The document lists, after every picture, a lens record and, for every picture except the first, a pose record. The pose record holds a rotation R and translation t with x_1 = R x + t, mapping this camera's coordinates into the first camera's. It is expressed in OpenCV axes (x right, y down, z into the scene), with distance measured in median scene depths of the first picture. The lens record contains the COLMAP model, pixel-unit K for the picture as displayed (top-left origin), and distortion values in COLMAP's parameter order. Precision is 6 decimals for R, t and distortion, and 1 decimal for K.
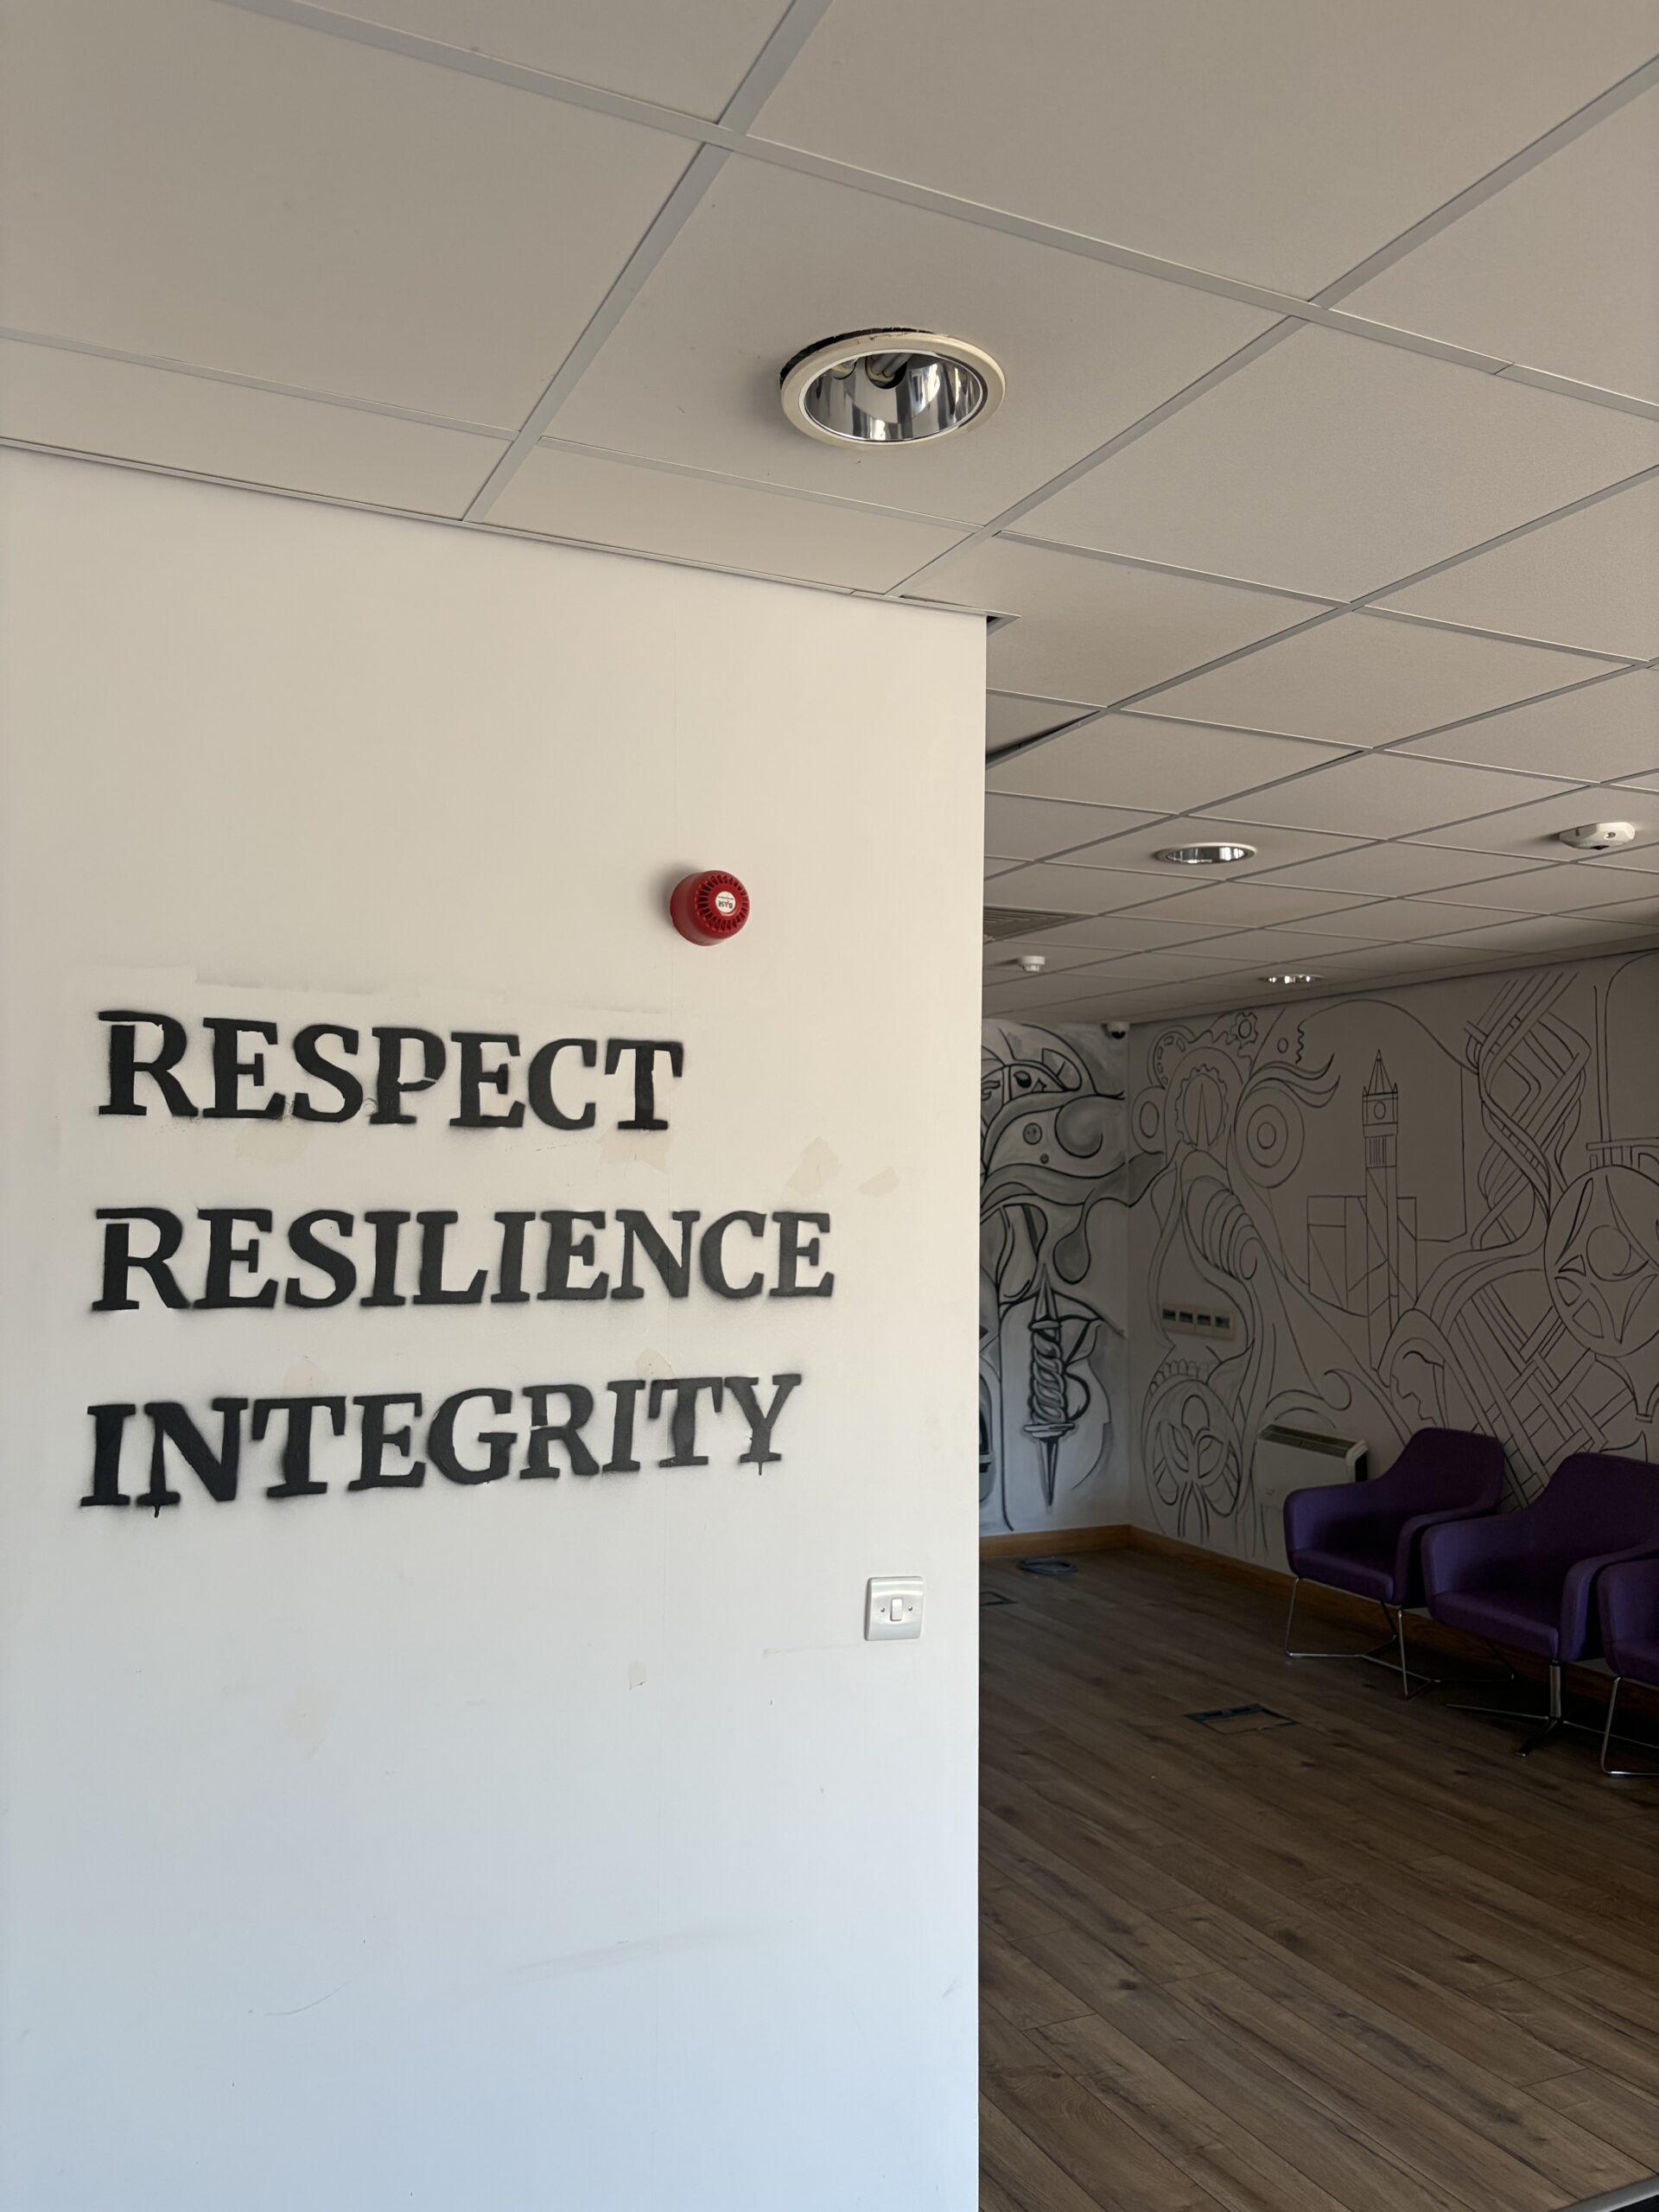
lens RADIAL K [[1669.3, 0, 830.3], [0, 1669.3, 1081.3], [0, 0, 1]] dist [0.038539, -0.041729]
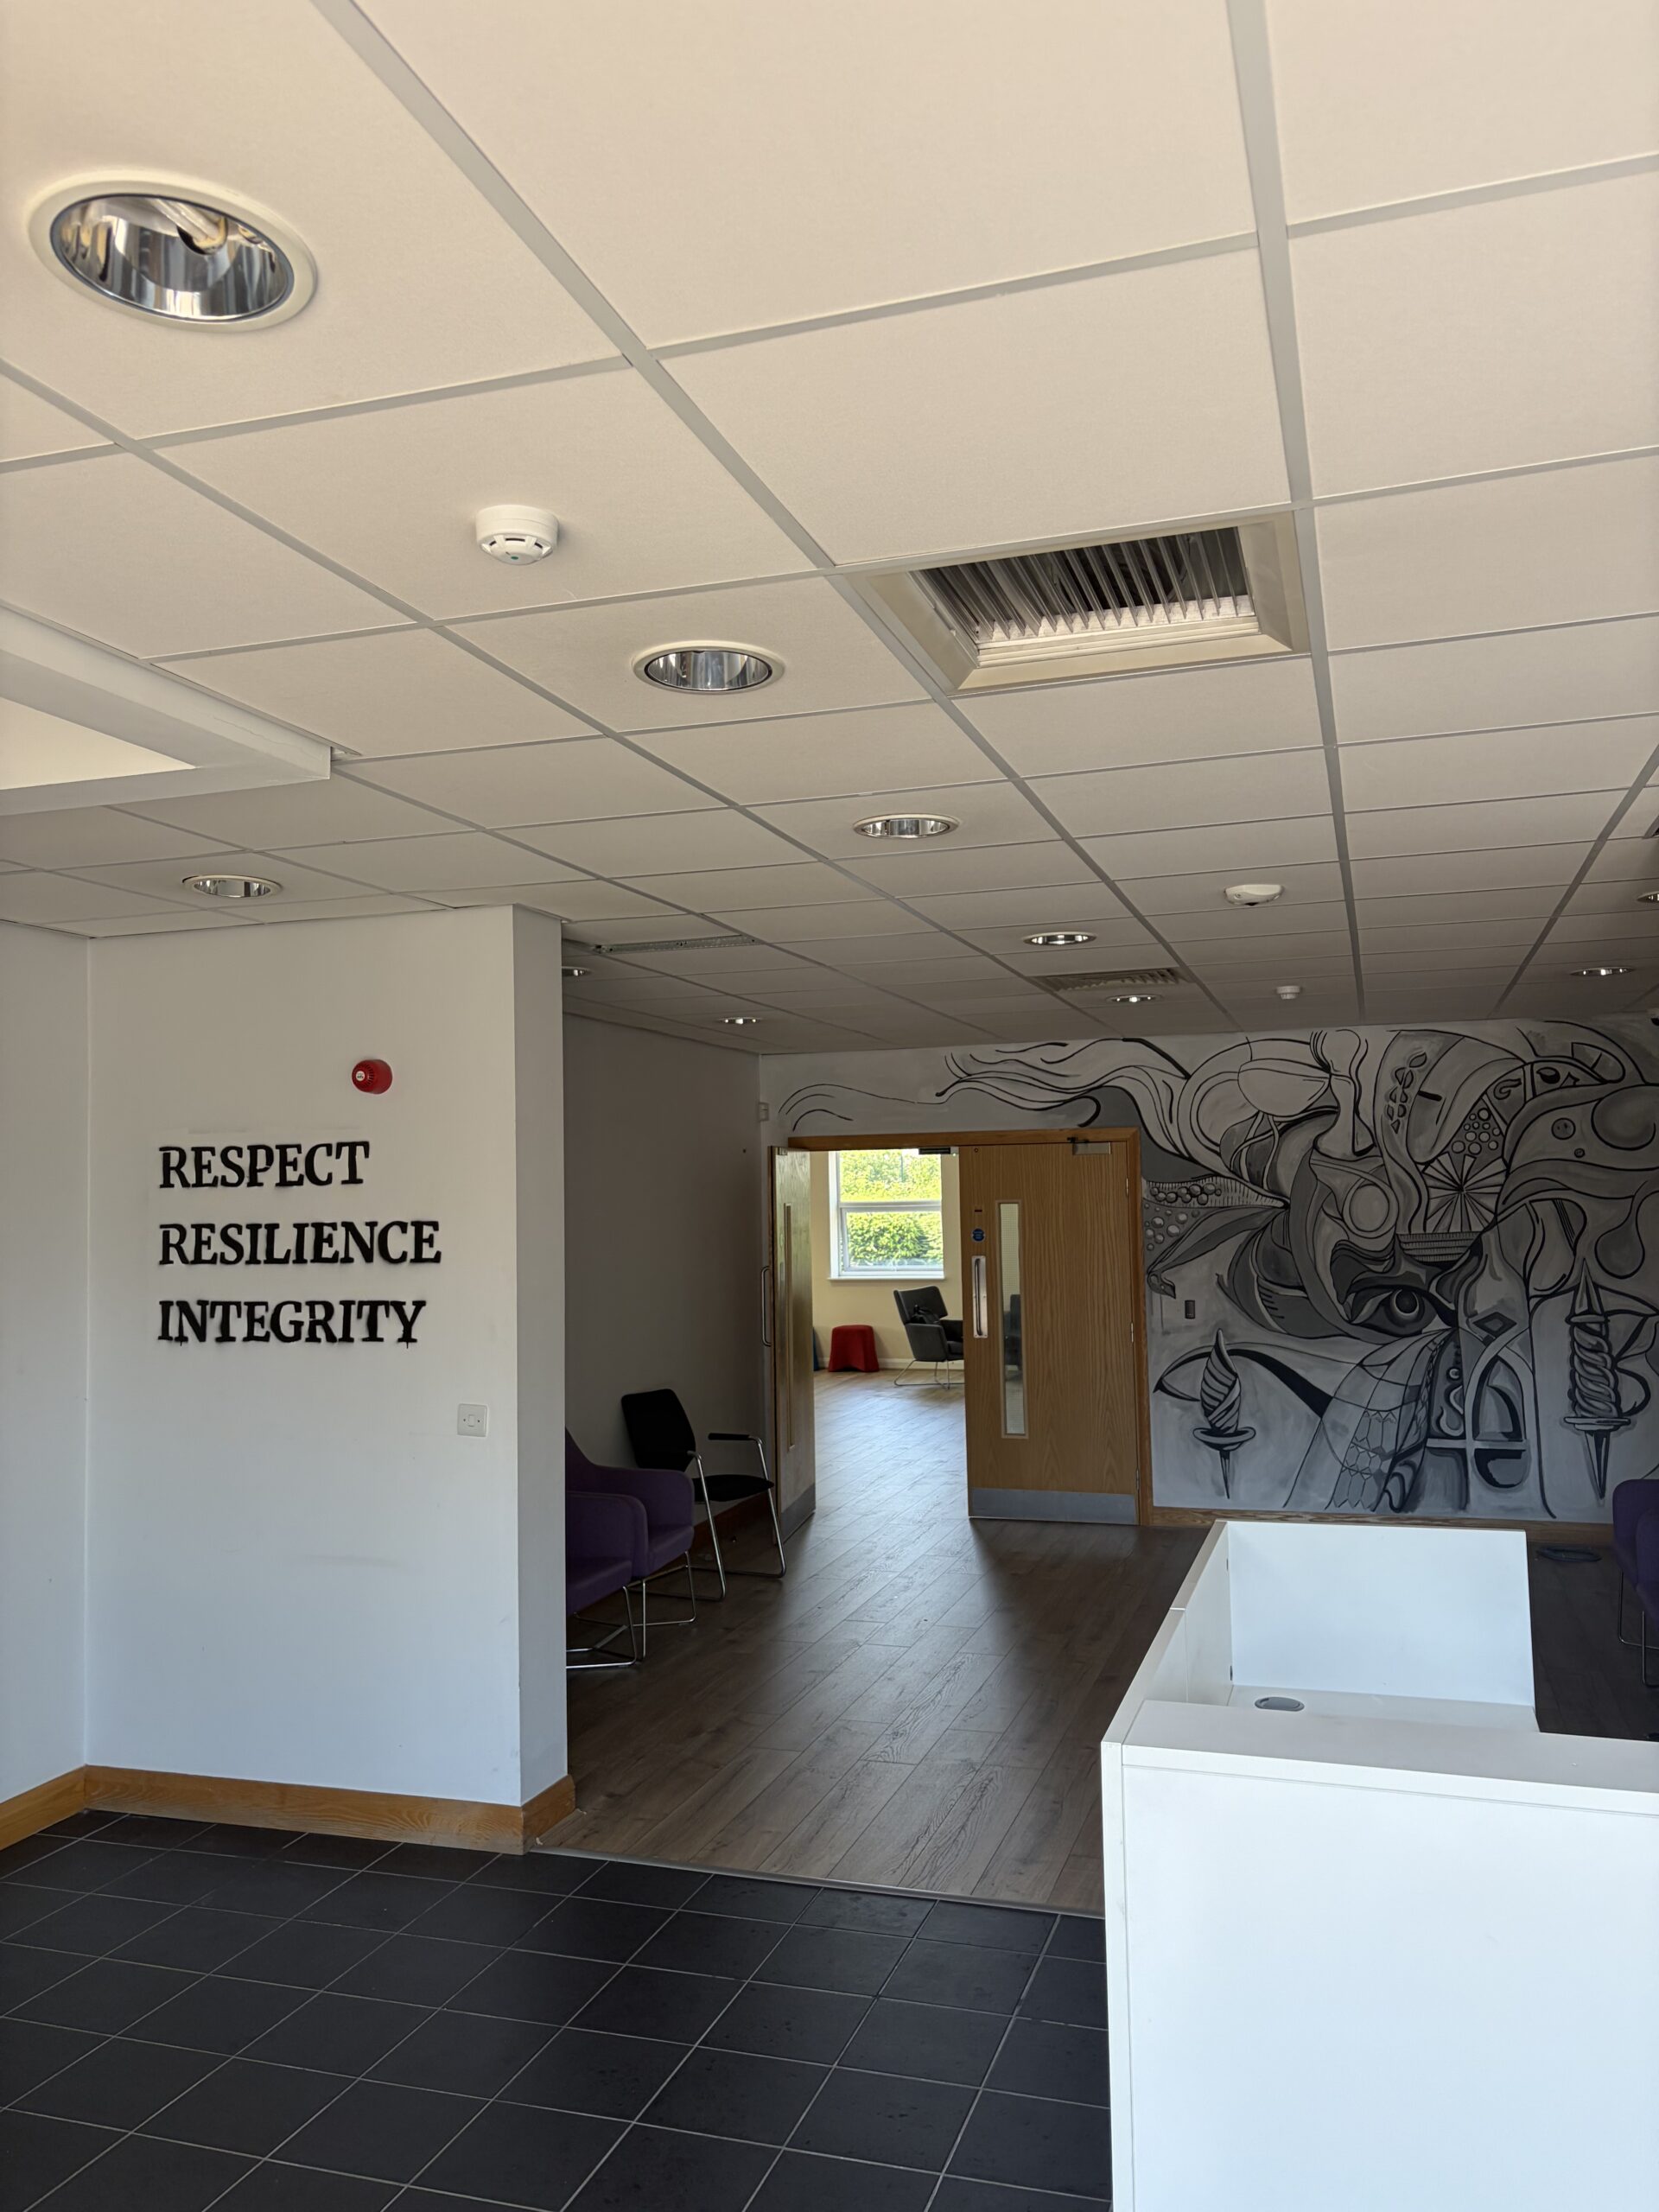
lens RADIAL K [[1669.3, 0, 825.1], [0, 1669.3, 1118.9], [0, 0, 1]] dist [0.038539, -0.041729]
pose [[0.723790, -0.055849, -0.687756, 1.790029], [0.070694, 0.997476, -0.006601, 0.002855], [0.686389, -0.043842, 0.725912, -0.135441]]
